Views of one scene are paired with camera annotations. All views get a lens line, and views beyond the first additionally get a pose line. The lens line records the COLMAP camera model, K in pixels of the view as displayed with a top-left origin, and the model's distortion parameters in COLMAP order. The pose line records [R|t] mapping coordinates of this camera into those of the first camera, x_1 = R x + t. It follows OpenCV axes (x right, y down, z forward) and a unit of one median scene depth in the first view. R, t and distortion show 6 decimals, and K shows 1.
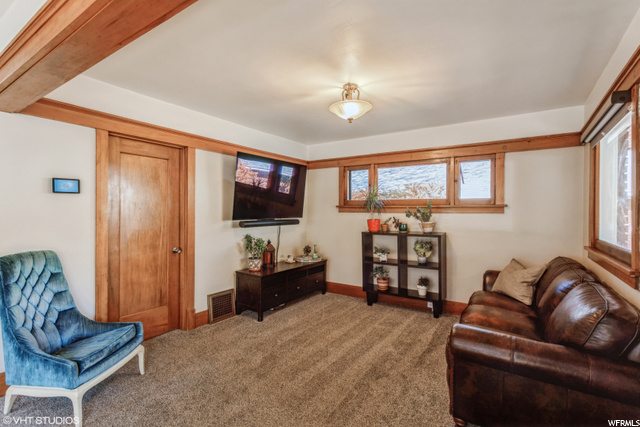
lens RADIAL K [[303.7, 0, 320.0], [0, 303.7, 213.5], [0, 0, 1]] dist [0.001311, 0.000172]
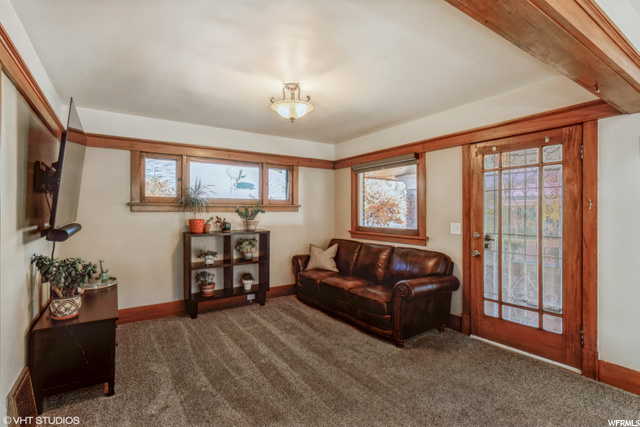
lens RADIAL K [[303.7, 0, 320.0], [0, 303.7, 213.5], [0, 0, 1]] dist [0.001311, 0.000172]
pose [[0.388182, -0.011701, 0.921509, -0.550752], [0.007108, 0.999928, 0.009703, -0.004497], [-0.921555, 0.002784, 0.388237, 0.364614]]
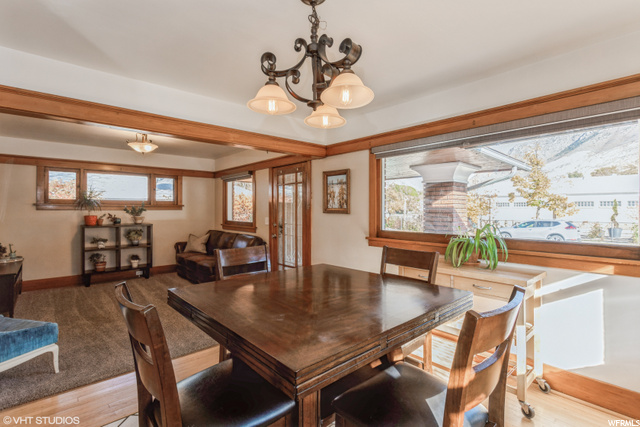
lens RADIAL K [[302.6, 0, 318.8], [0, 302.6, 207.4], [0, 0, 1]] dist [0.000523, 0.000199]
pose [[0.261239, 0.001950, 0.965272, -0.841752], [0.006347, 0.999973, -0.003738, -0.003536], [-0.965253, 0.007104, 0.261220, -0.225510]]
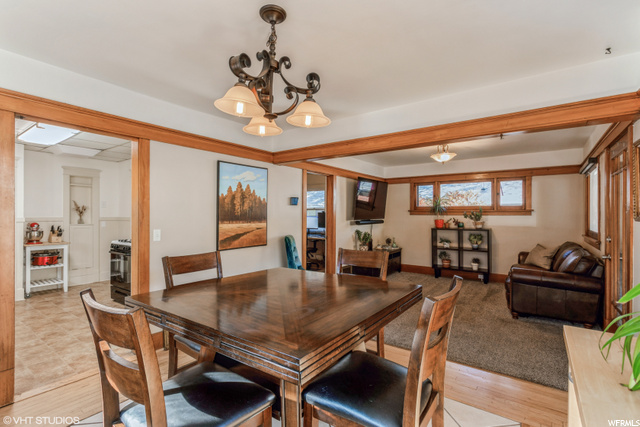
lens RADIAL K [[303.7, 0, 320.0], [0, 303.7, 213.5], [0, 0, 1]] dist [0.001311, 0.000172]
pose [[0.999191, -0.002707, -0.040136, -0.377602], [0.002381, 0.999964, -0.008178, 0.000341], [0.040157, 0.008076, 0.999161, -0.545663]]
